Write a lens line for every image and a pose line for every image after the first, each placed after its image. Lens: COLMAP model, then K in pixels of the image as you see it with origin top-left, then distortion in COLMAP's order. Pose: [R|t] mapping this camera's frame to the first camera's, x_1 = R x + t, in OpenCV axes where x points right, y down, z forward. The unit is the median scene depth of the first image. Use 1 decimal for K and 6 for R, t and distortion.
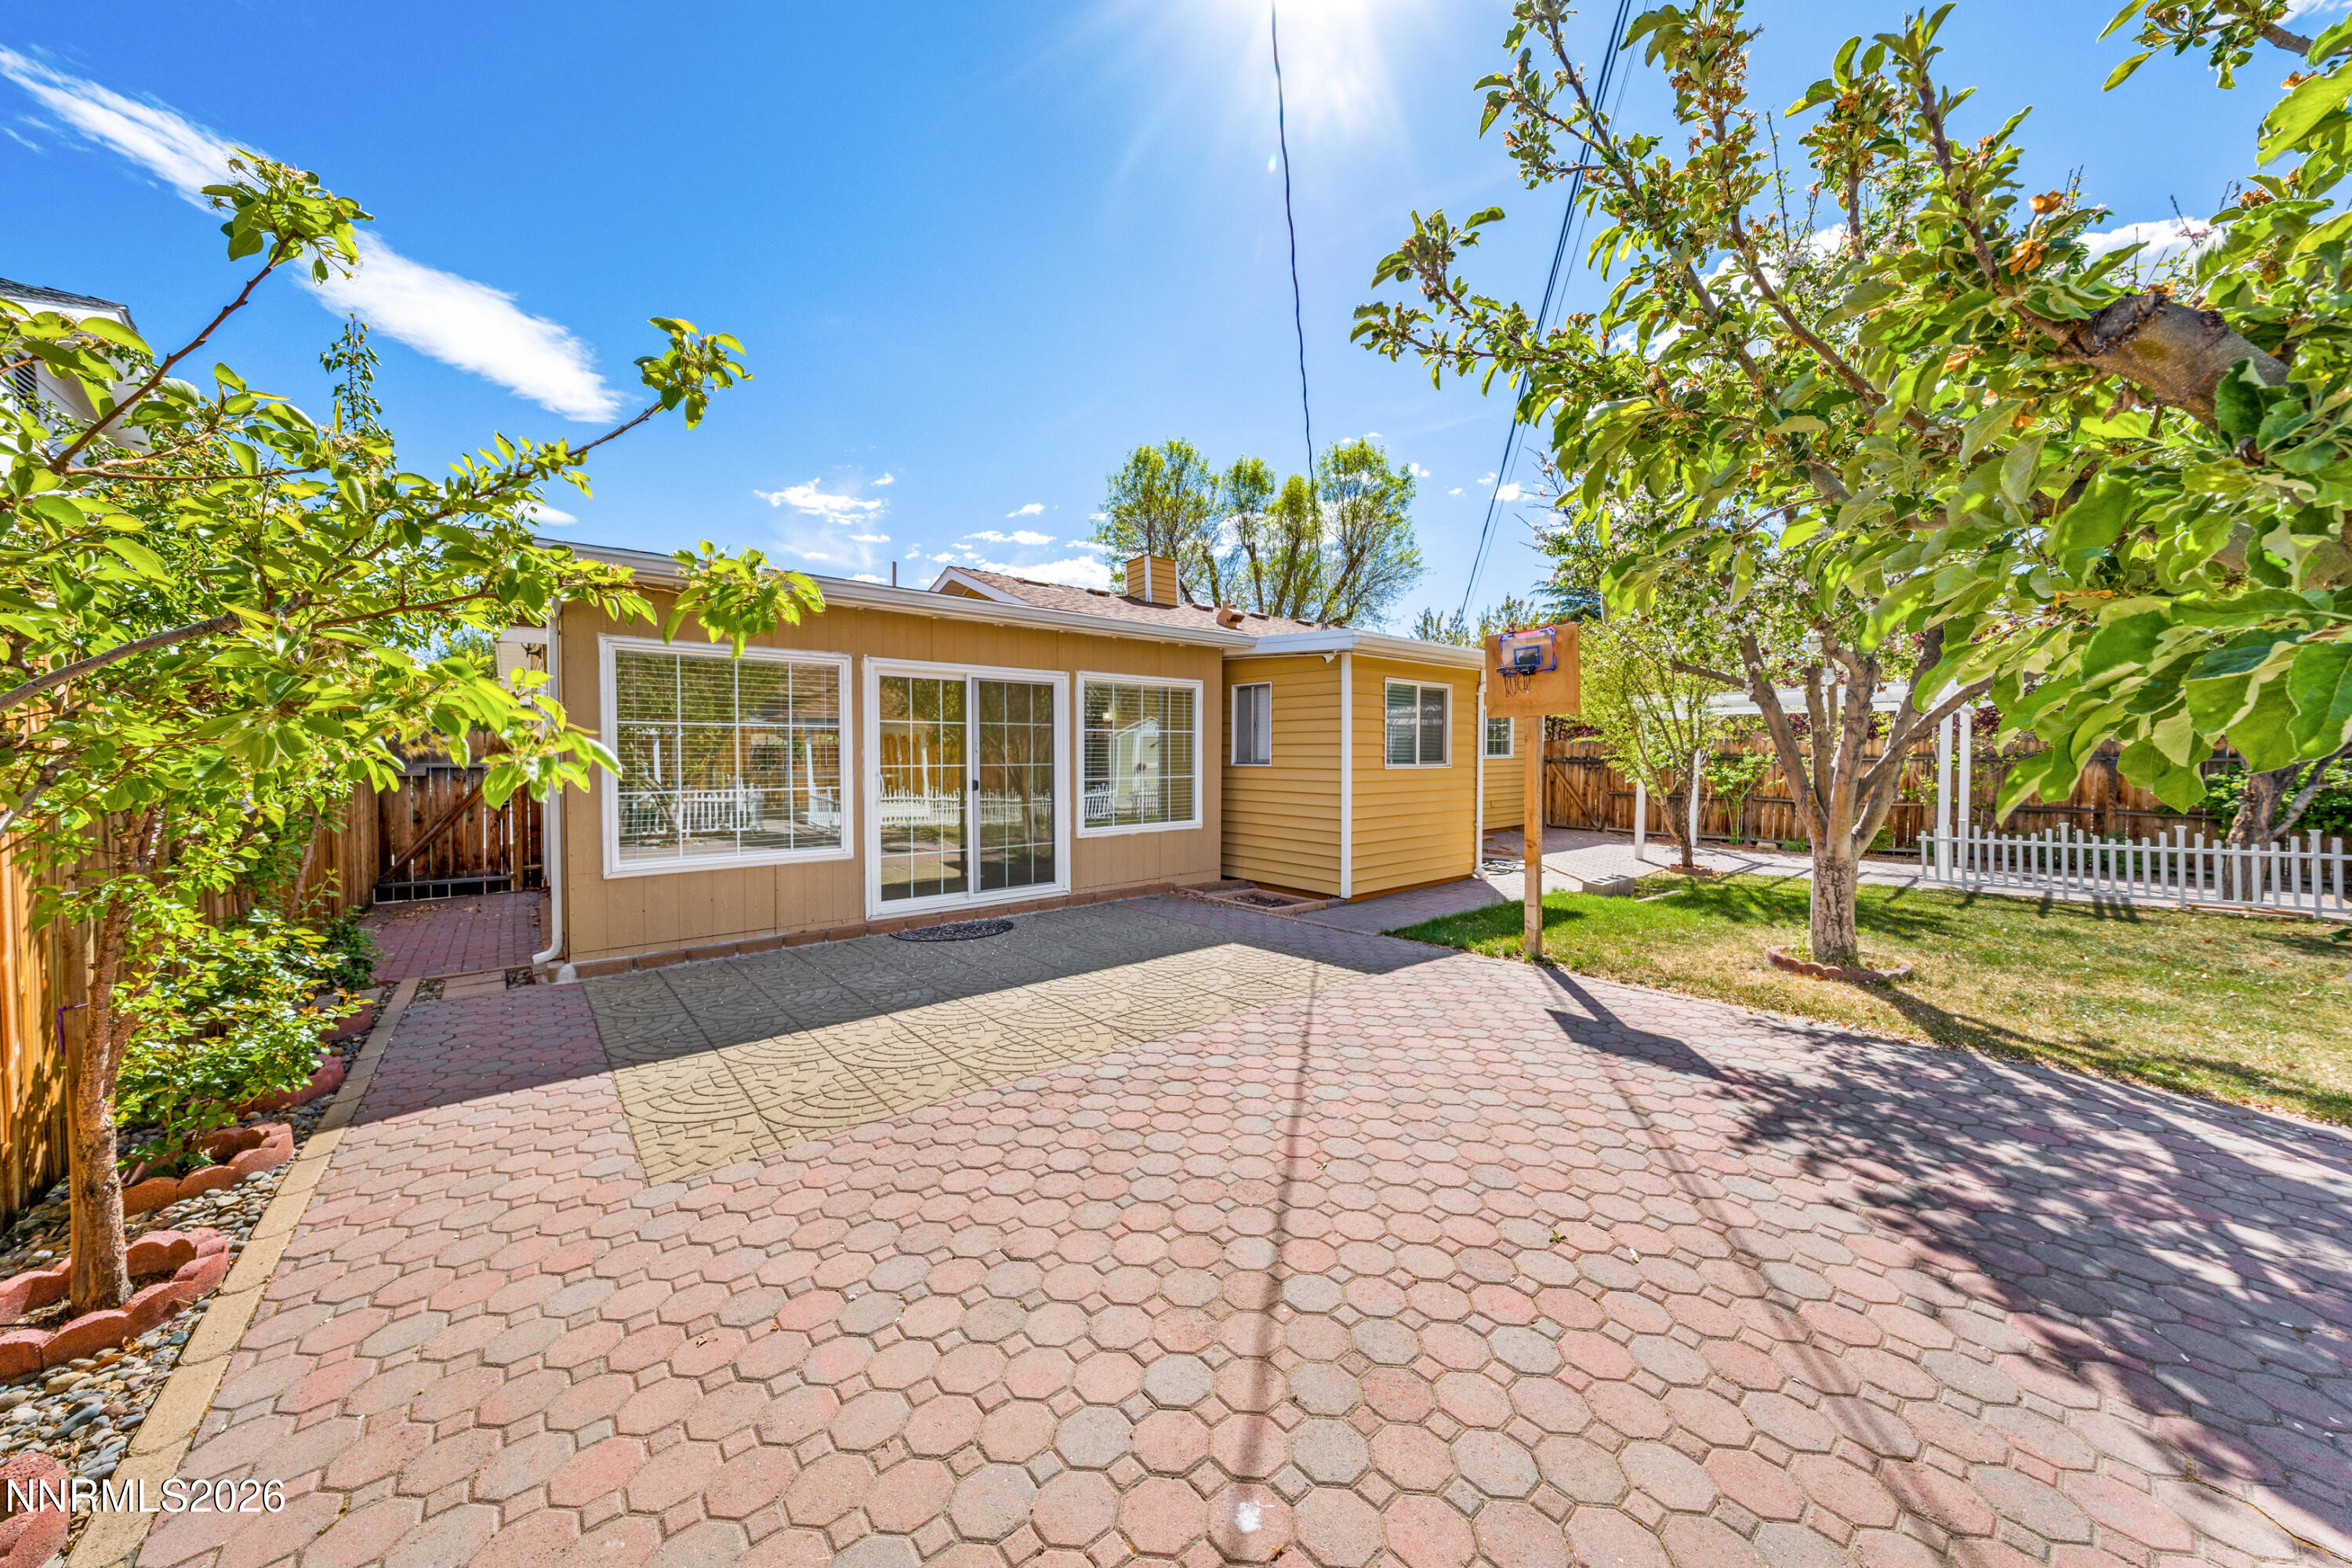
lens RADIAL K [[800.7, 0, 1166.9], [0, 800.7, 766.3], [0, 0, 1]] dist [-0.002806, 0.001102]
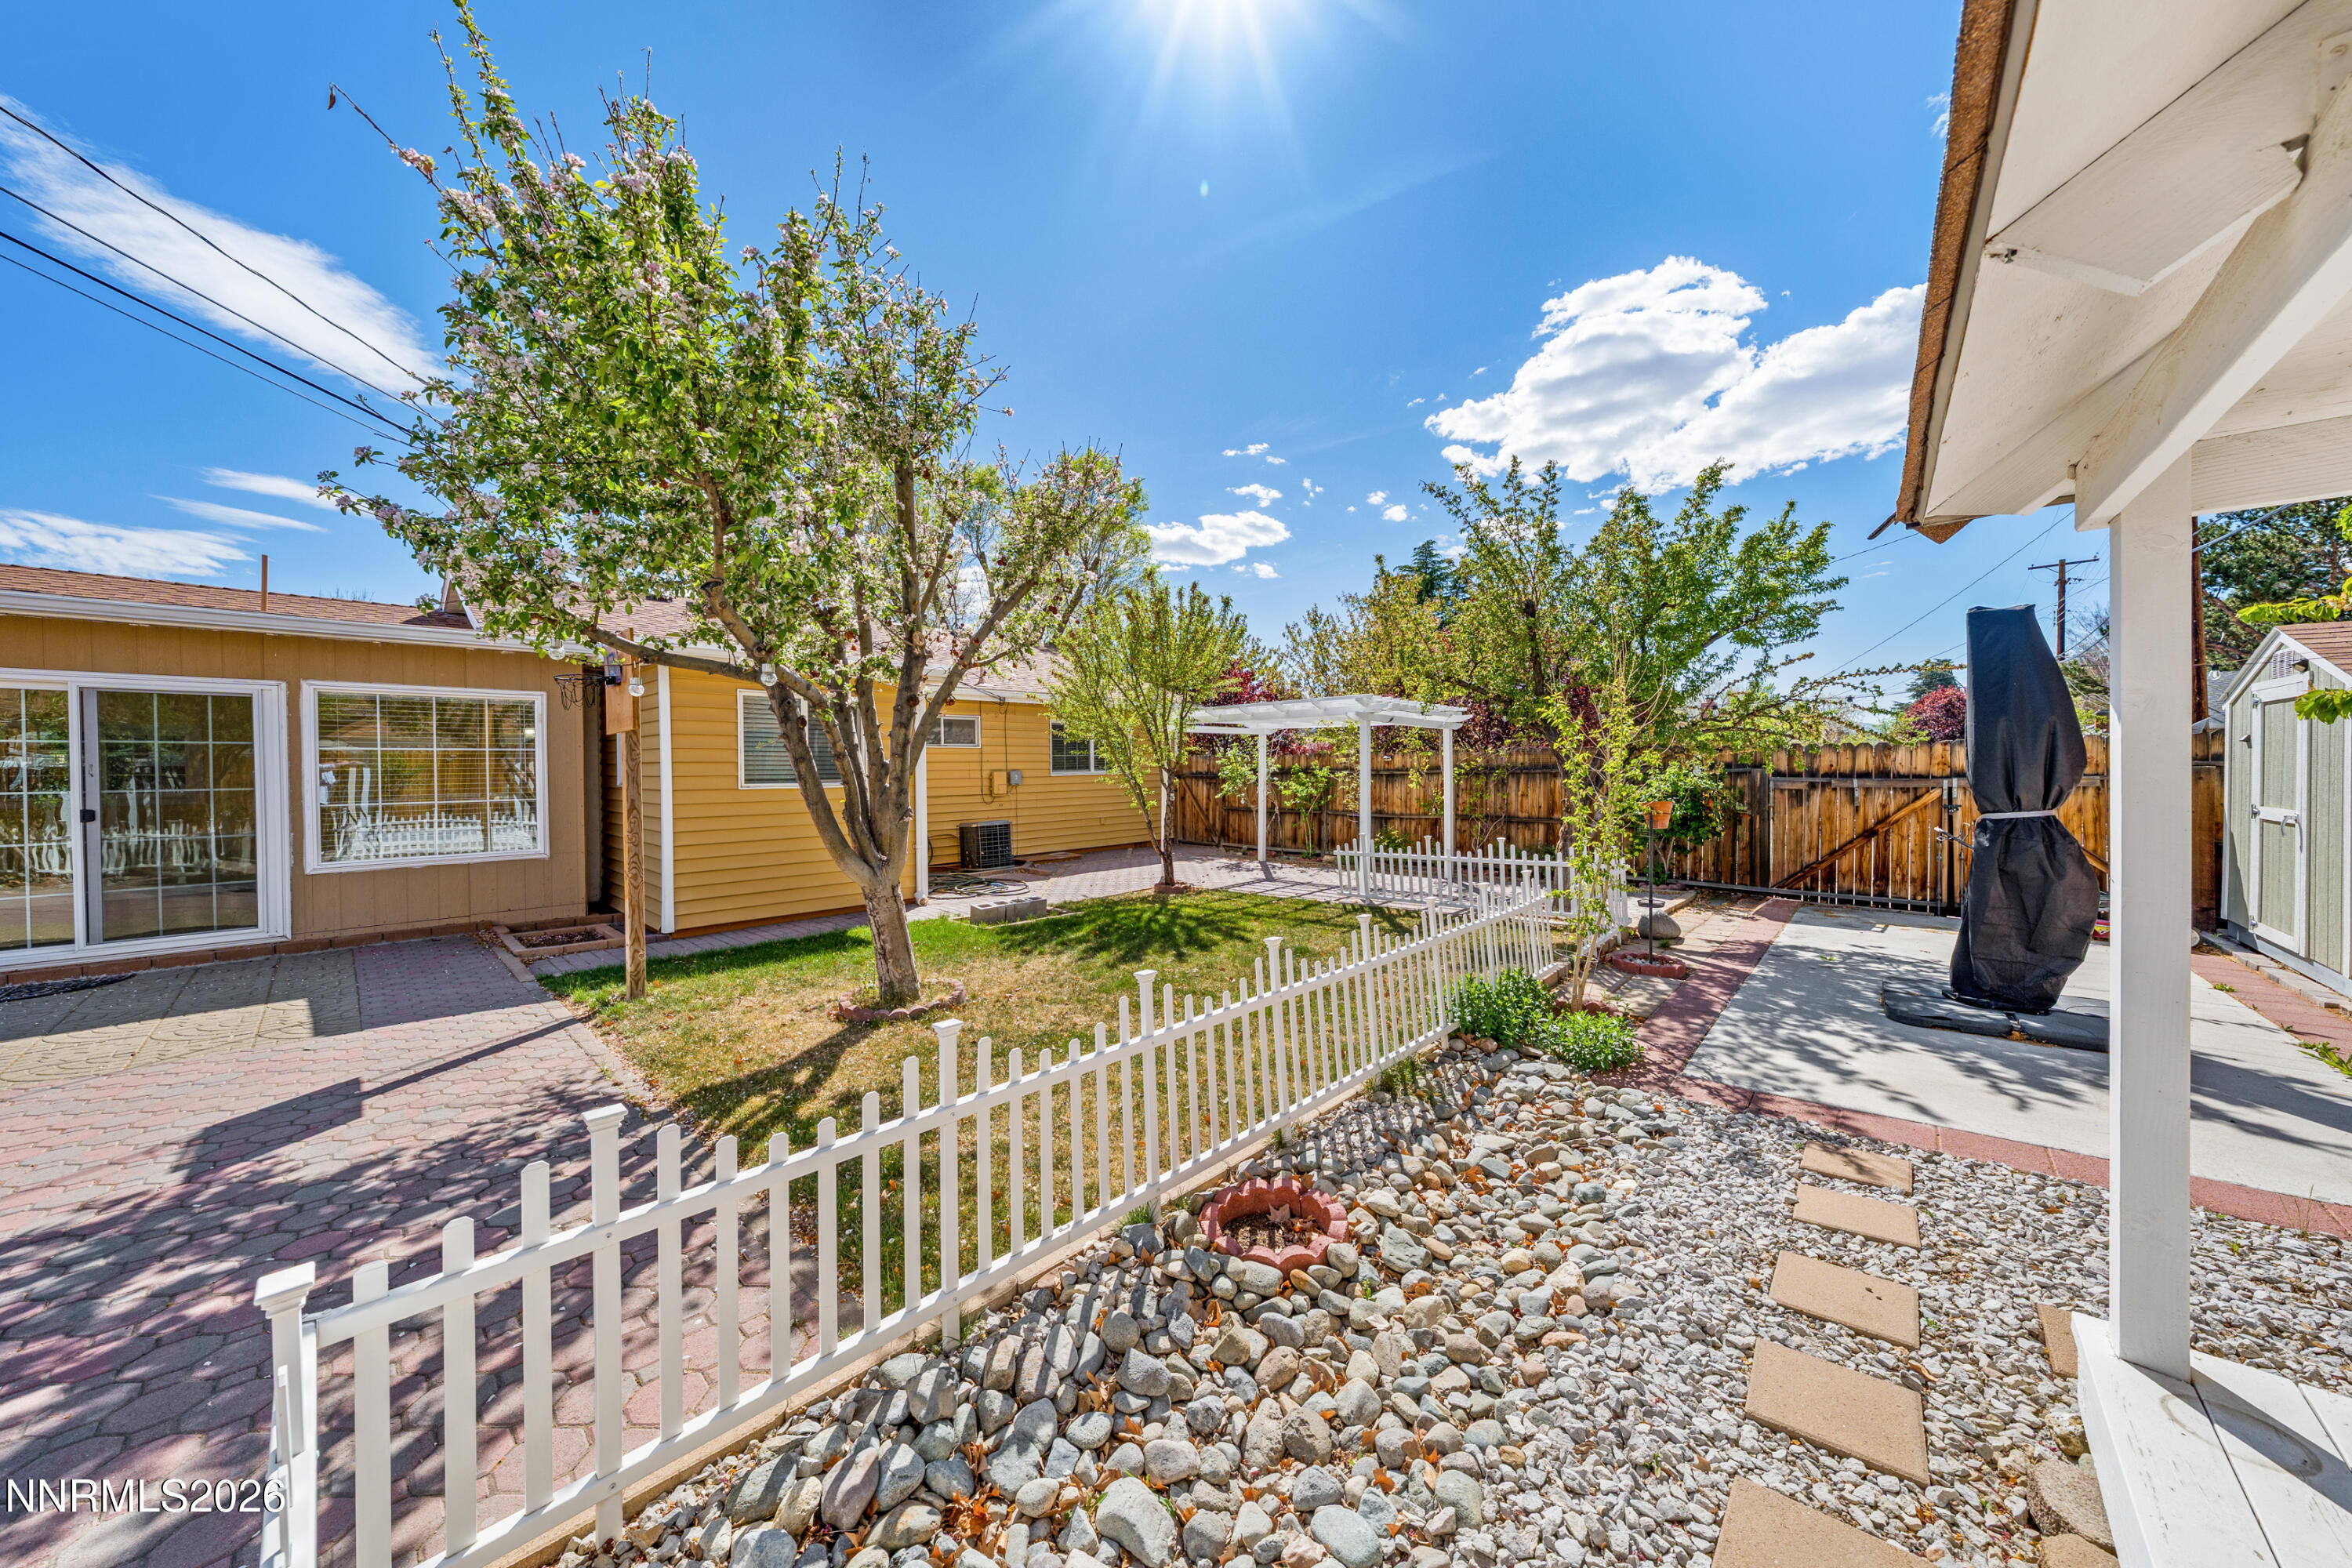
lens RADIAL K [[800.7, 0, 1172.1], [0, 800.7, 792.3], [0, 0, 1]] dist [-0.002806, 0.001102]
pose [[0.992618, -0.011417, 0.120745, 0.751795], [0.009689, 0.999842, 0.014884, -0.003020], [-0.120896, -0.013604, 0.992572, 0.032813]]
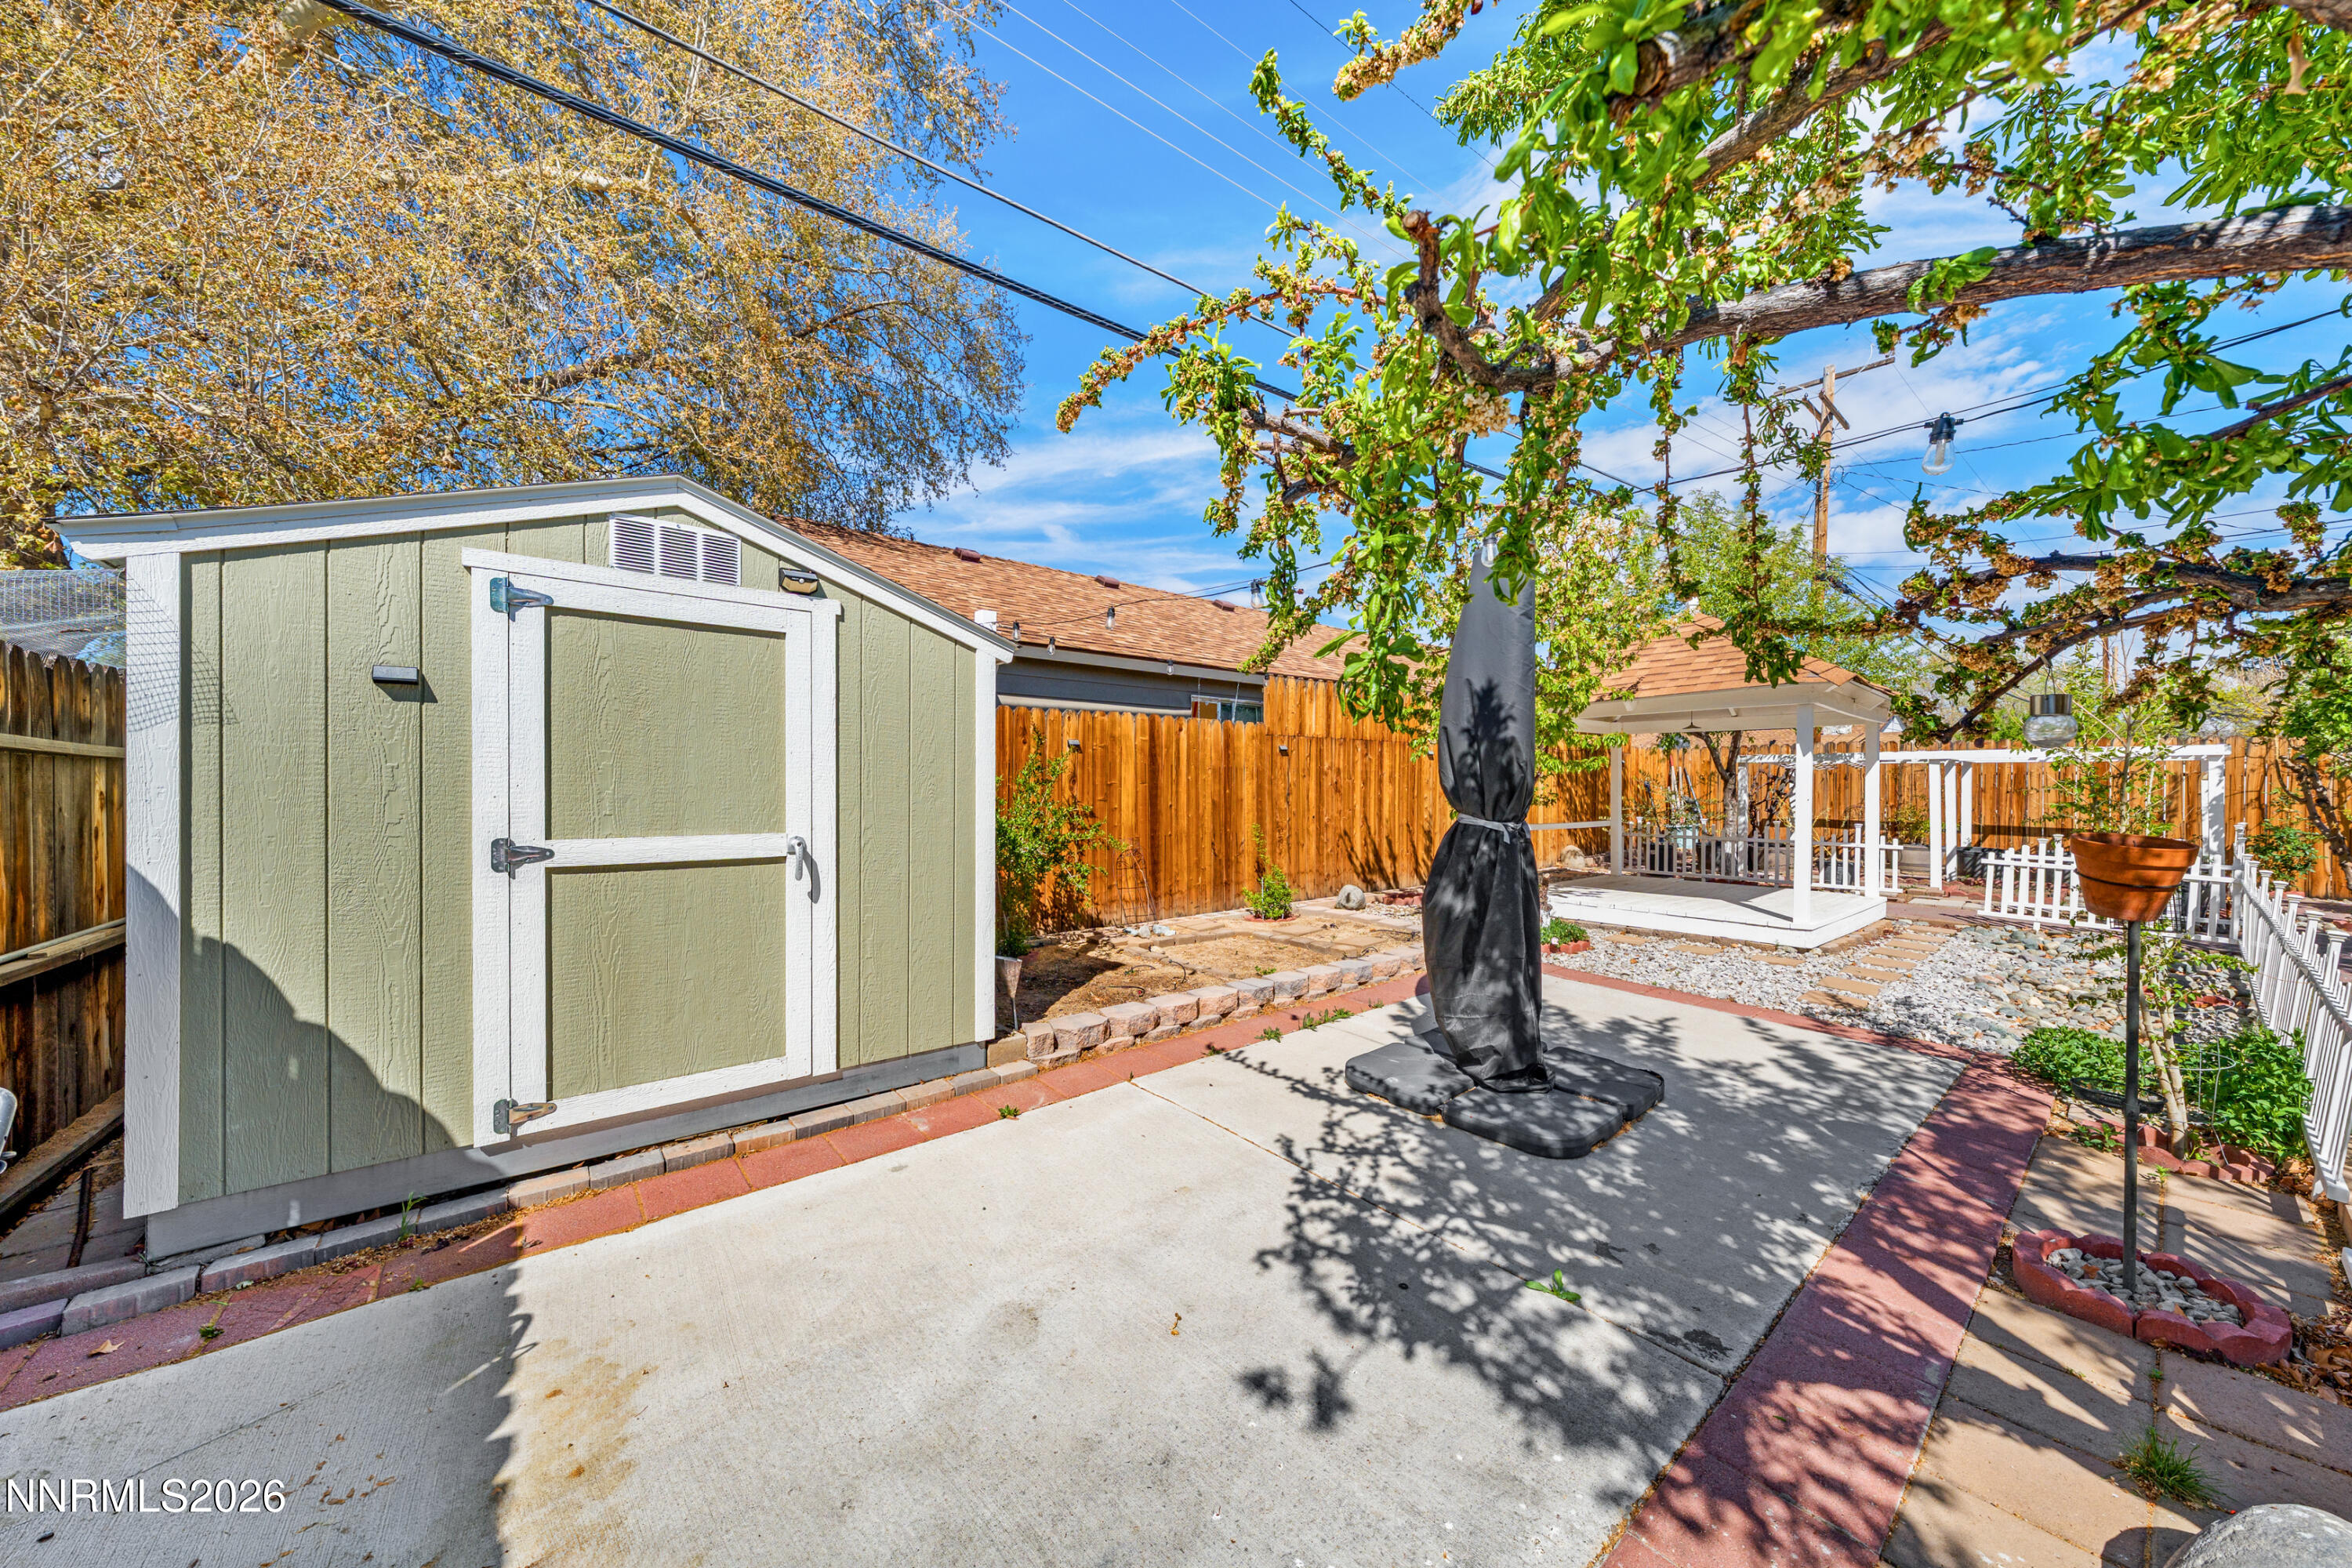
lens RADIAL K [[800.7, 0, 1176.4], [0, 800.7, 785.6], [0, 0, 1]] dist [-0.002806, 0.001102]
pose [[-0.999319, -0.009213, 0.035722, 1.694309], [-0.008676, 0.999847, 0.015156, 0.003330], [-0.035856, 0.014836, -0.999247, 1.105944]]
